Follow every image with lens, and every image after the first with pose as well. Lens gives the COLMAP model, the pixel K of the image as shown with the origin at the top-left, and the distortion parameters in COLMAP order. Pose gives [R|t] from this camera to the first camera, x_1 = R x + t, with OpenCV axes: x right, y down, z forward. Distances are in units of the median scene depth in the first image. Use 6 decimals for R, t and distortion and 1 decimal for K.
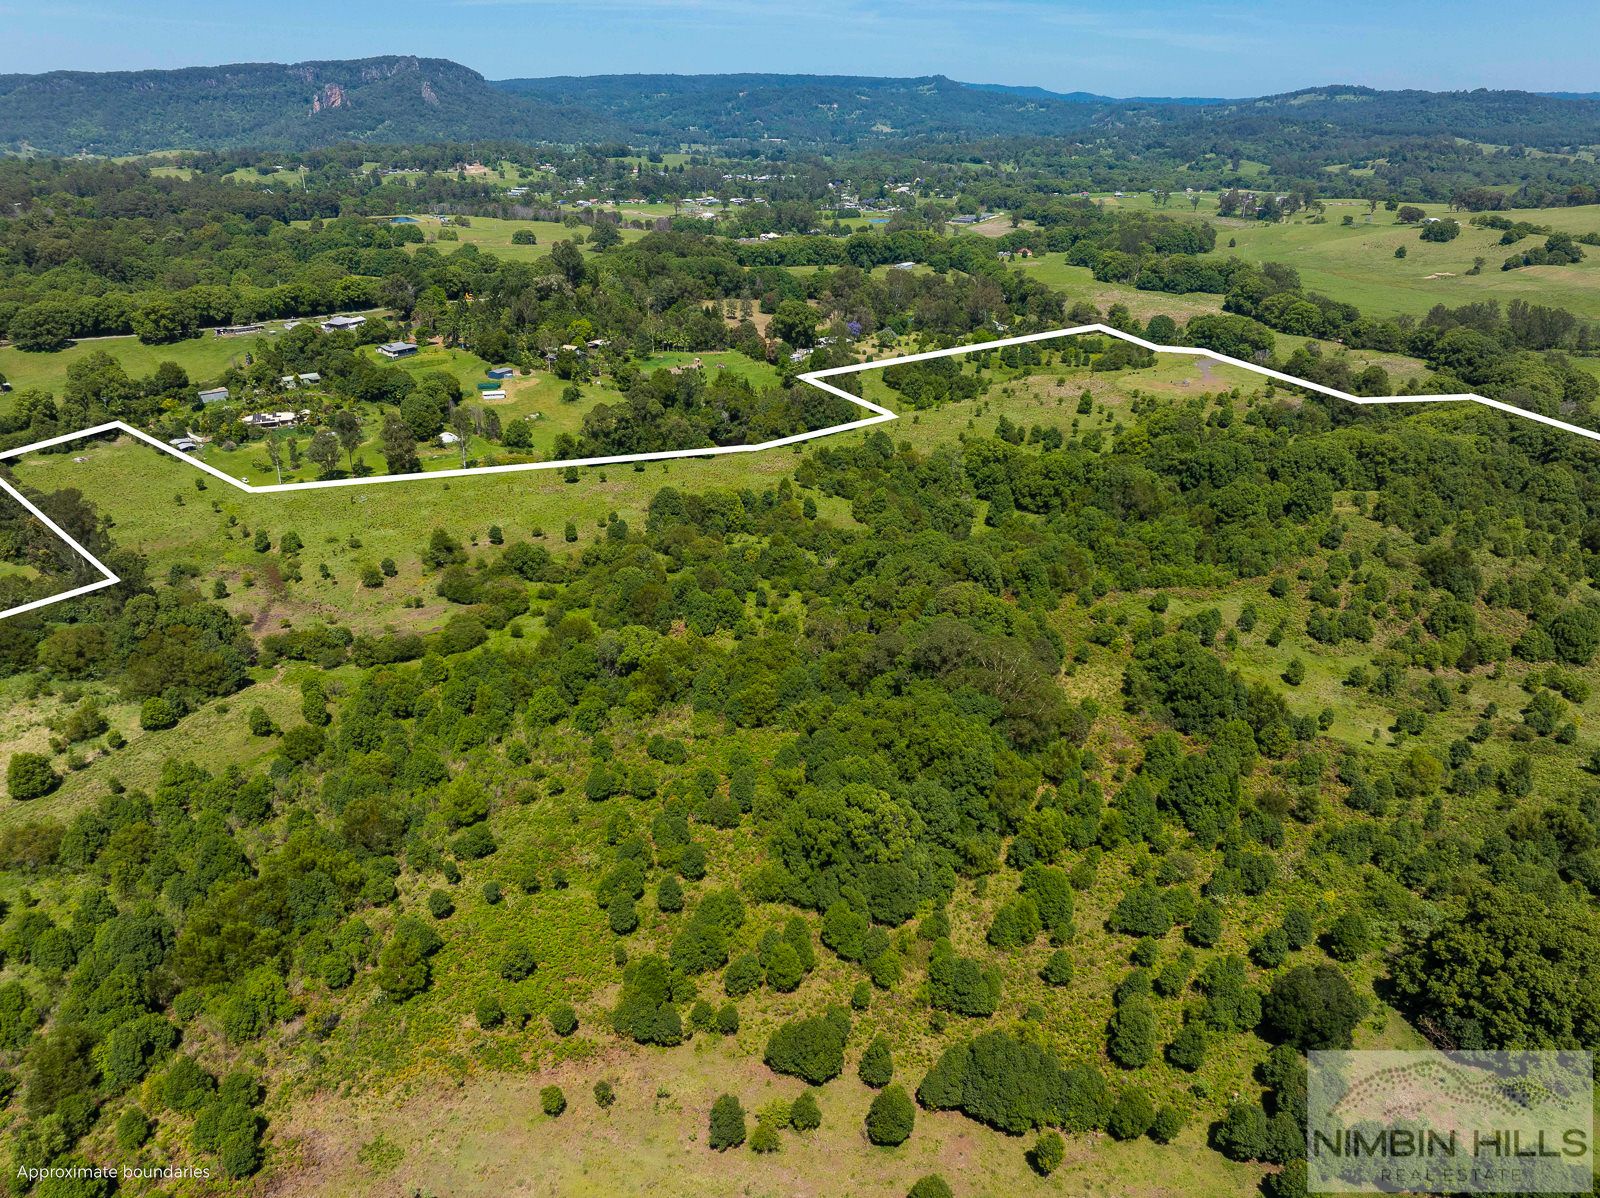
lens RADIAL K [[1127.1, 0, 802.1], [0, 1127.1, 589.9], [0, 0, 1]] dist [-0.054096, 0.026887]
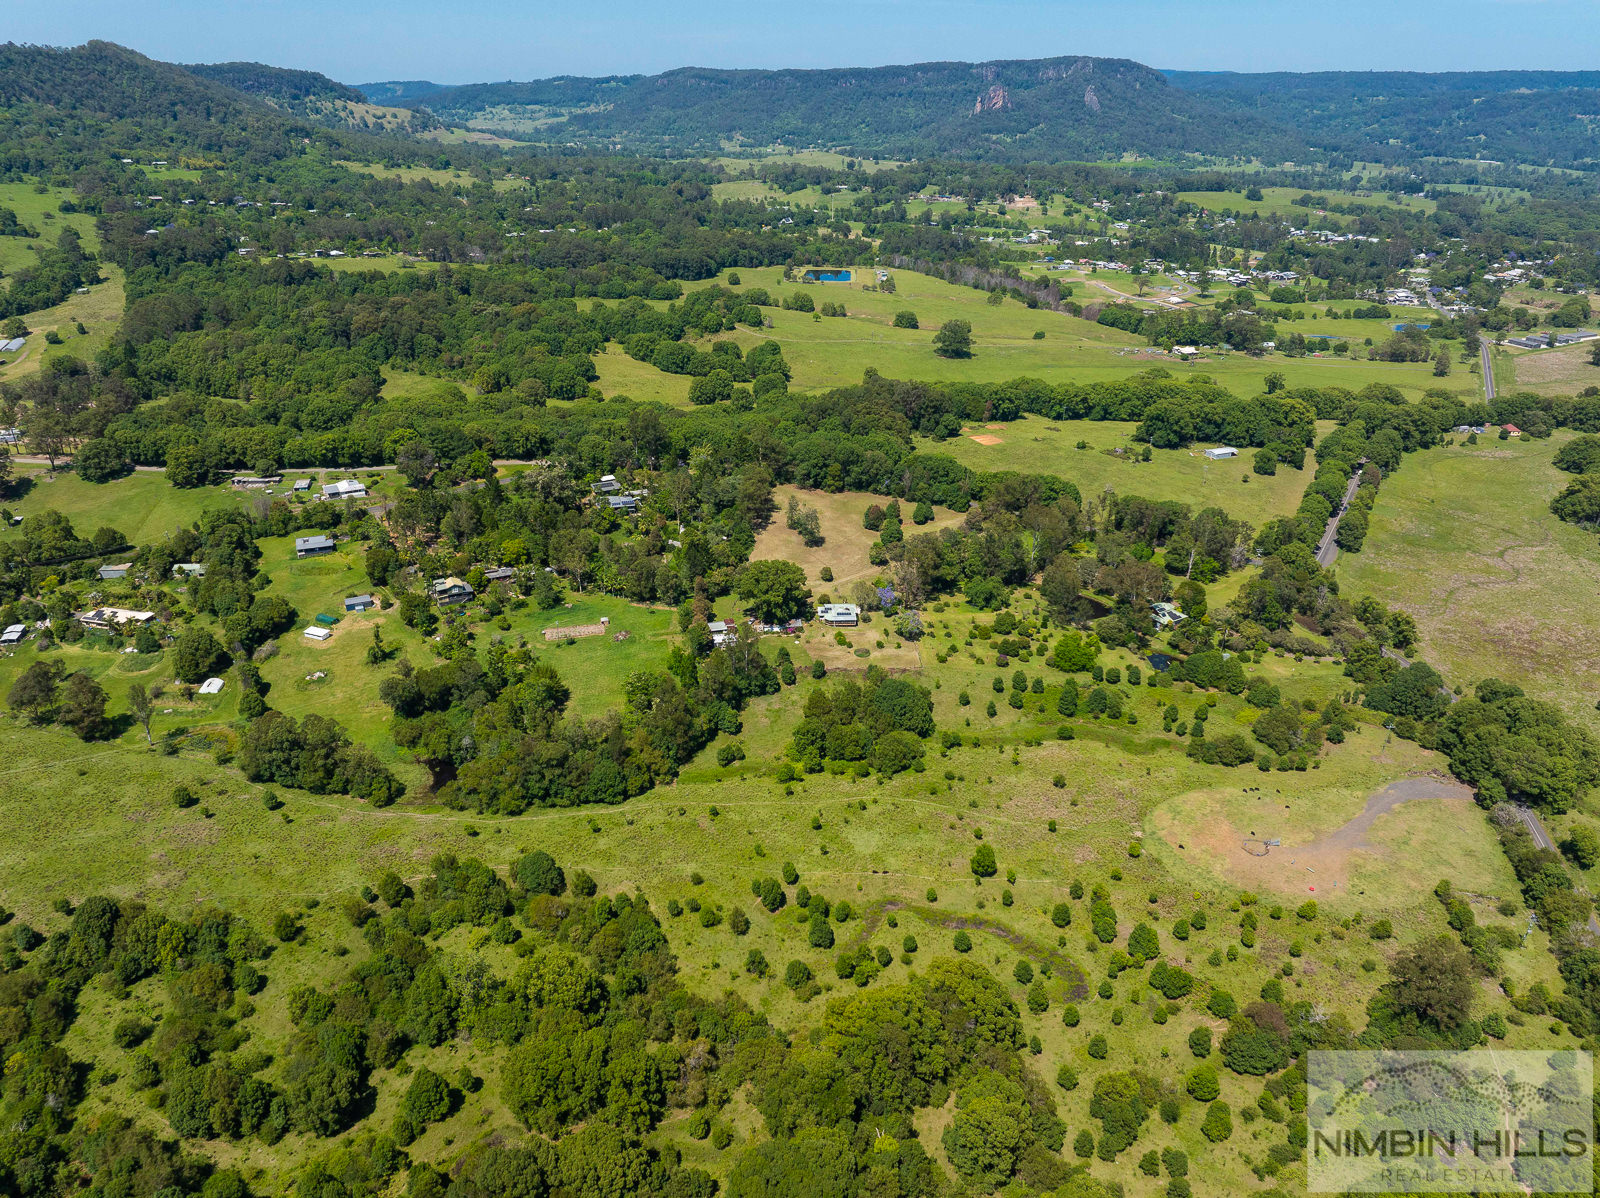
lens RADIAL K [[1127.1, 0, 801.7], [0, 1127.1, 594.5], [0, 0, 1]] dist [-0.054096, 0.026887]
pose [[0.825726, 0.238227, -0.511297, 0.179777], [-0.229368, 0.969922, 0.081492, -0.134004], [0.515332, 0.049985, 0.855532, 0.160808]]
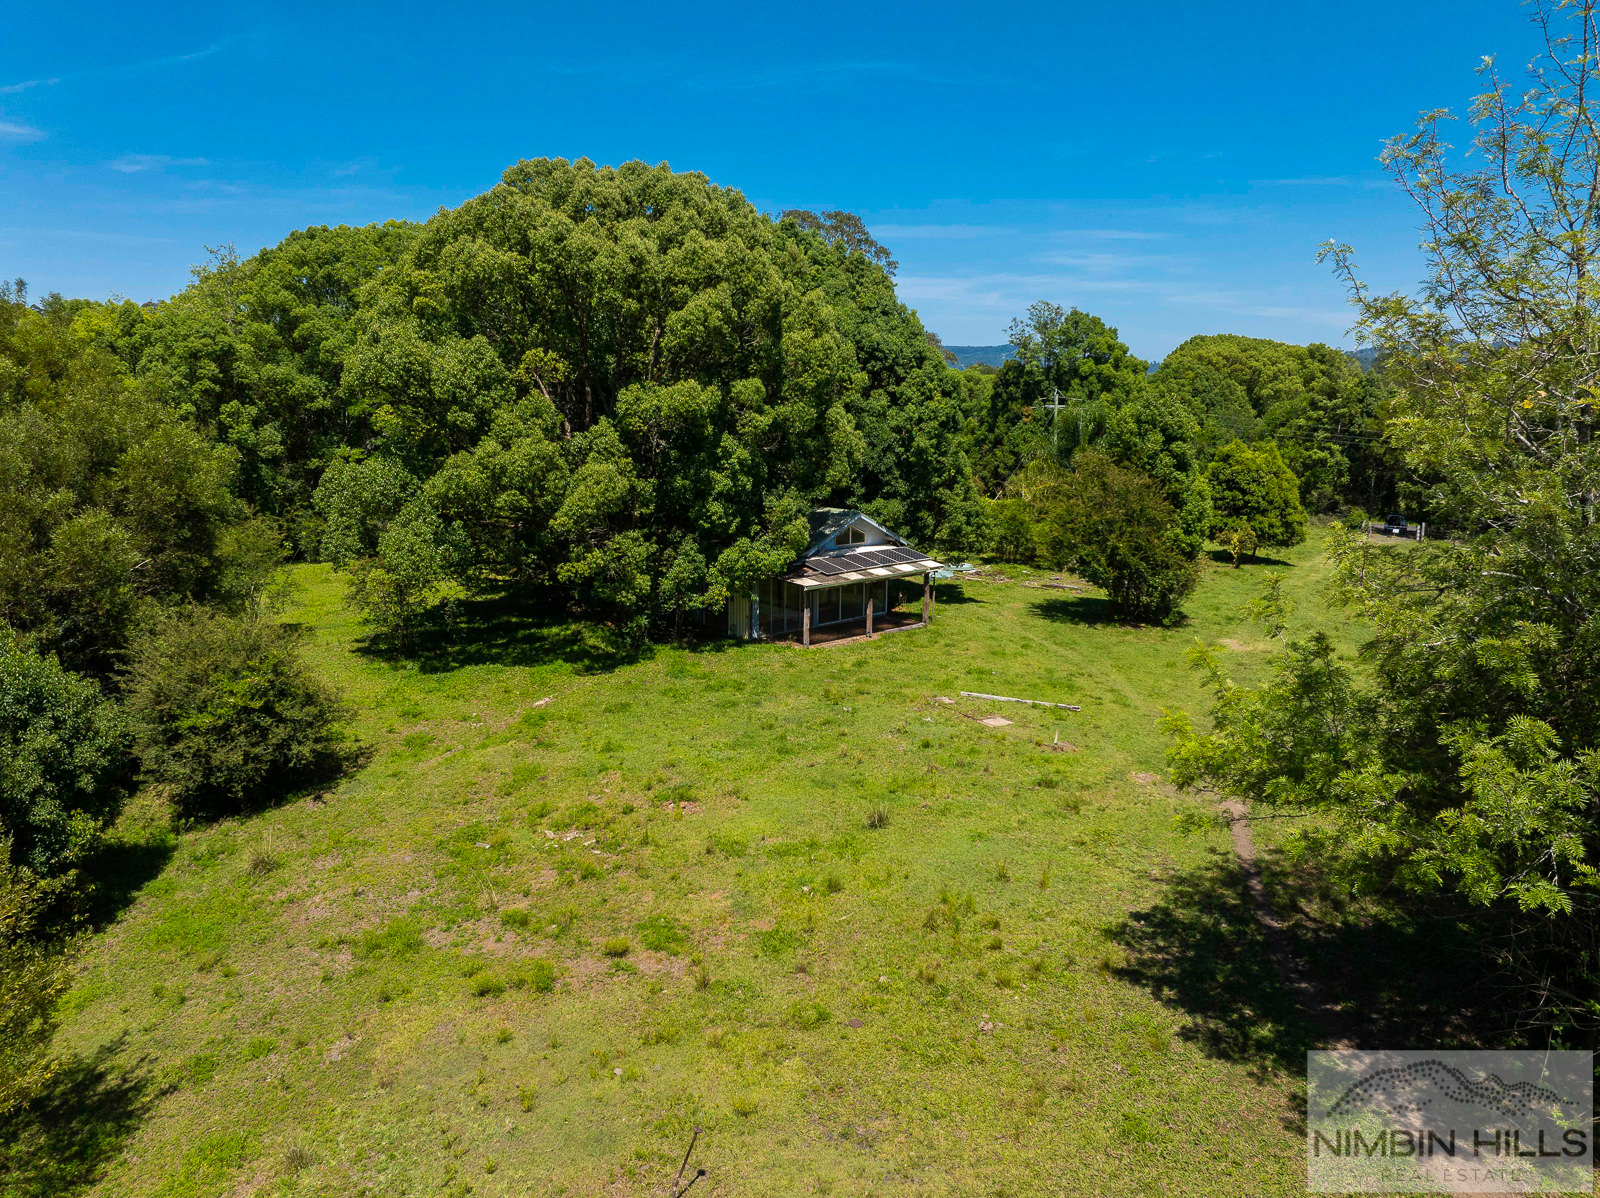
lens RADIAL K [[1127.1, 0, 797.0], [0, 1127.1, 594.5], [0, 0, 1]] dist [-0.054096, 0.026887]
pose [[0.993617, 0.014390, -0.111881, 0.235764], [-0.039389, 0.973660, -0.224578, -0.024531], [0.105703, 0.227552, 0.968012, 0.290723]]
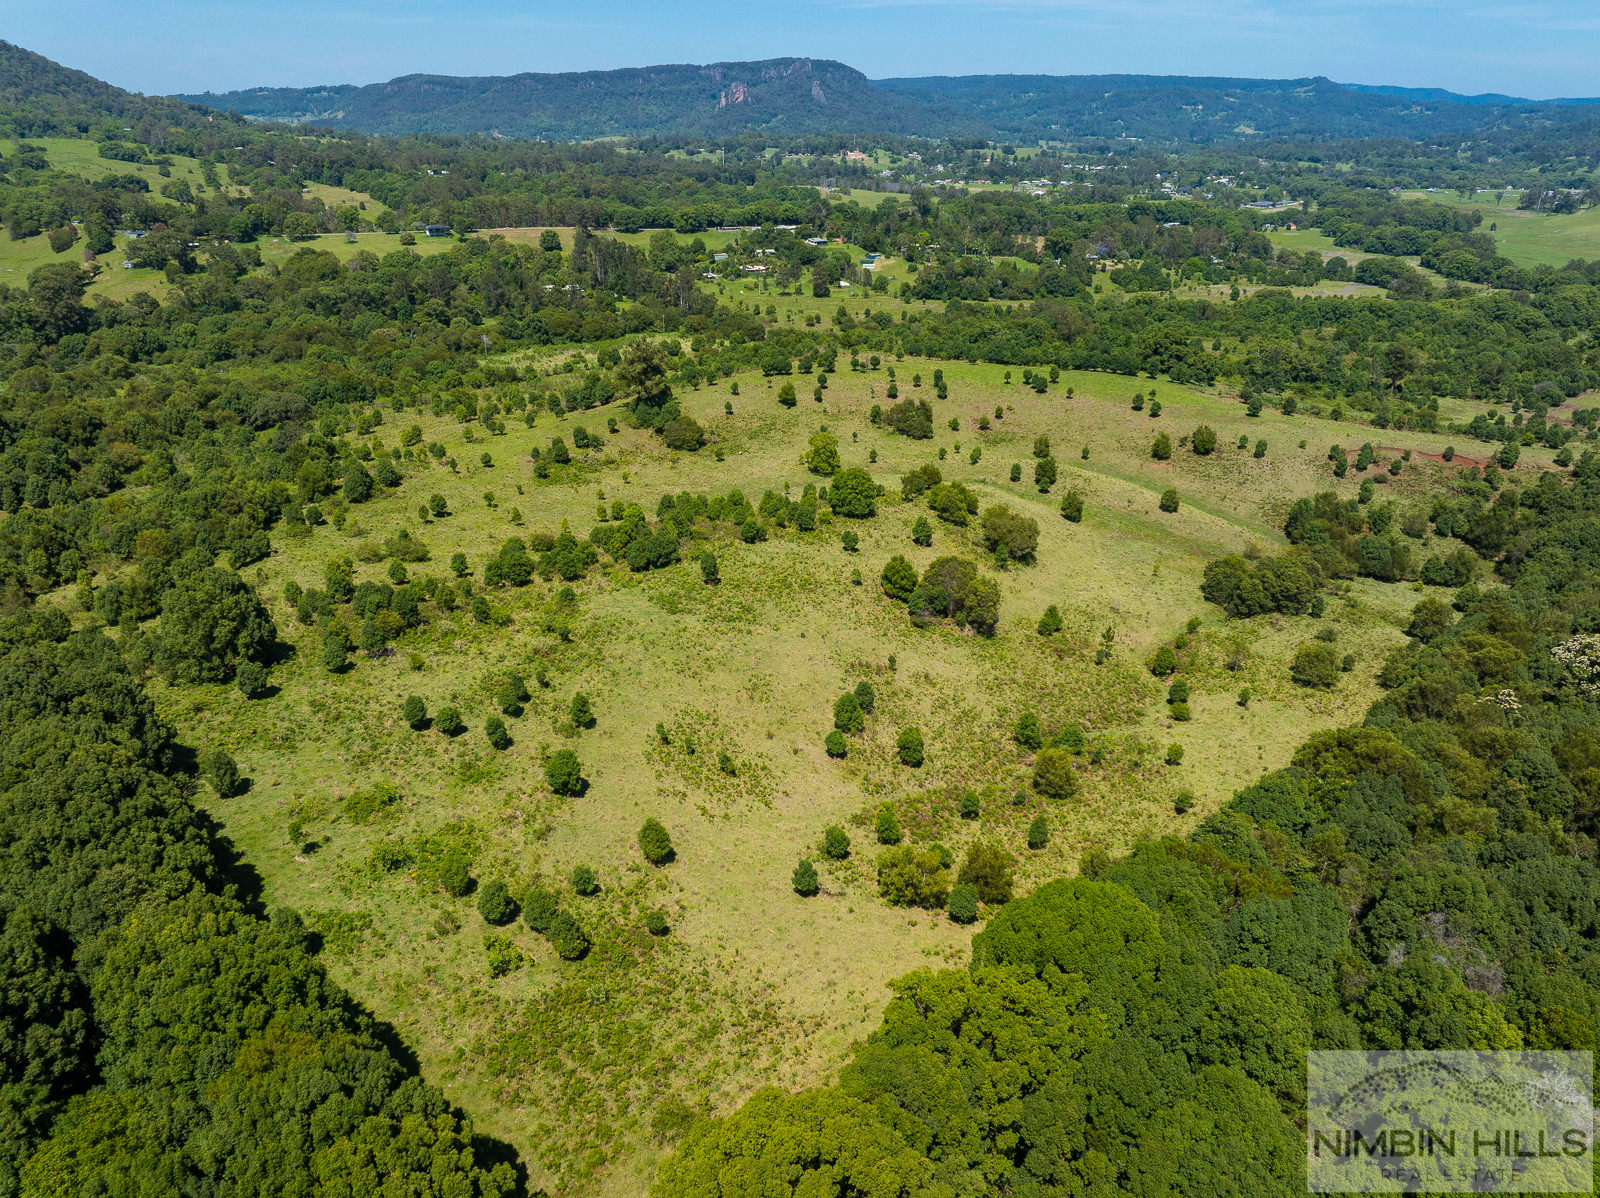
lens RADIAL K [[1127.1, 0, 802.7], [0, 1127.1, 589.7], [0, 0, 1]] dist [-0.054096, 0.026887]
pose [[0.954316, 0.117852, -0.274577, 0.060942], [-0.117720, 0.992901, 0.017022, 0.113688], [0.274634, 0.016079, 0.961414, -0.258049]]
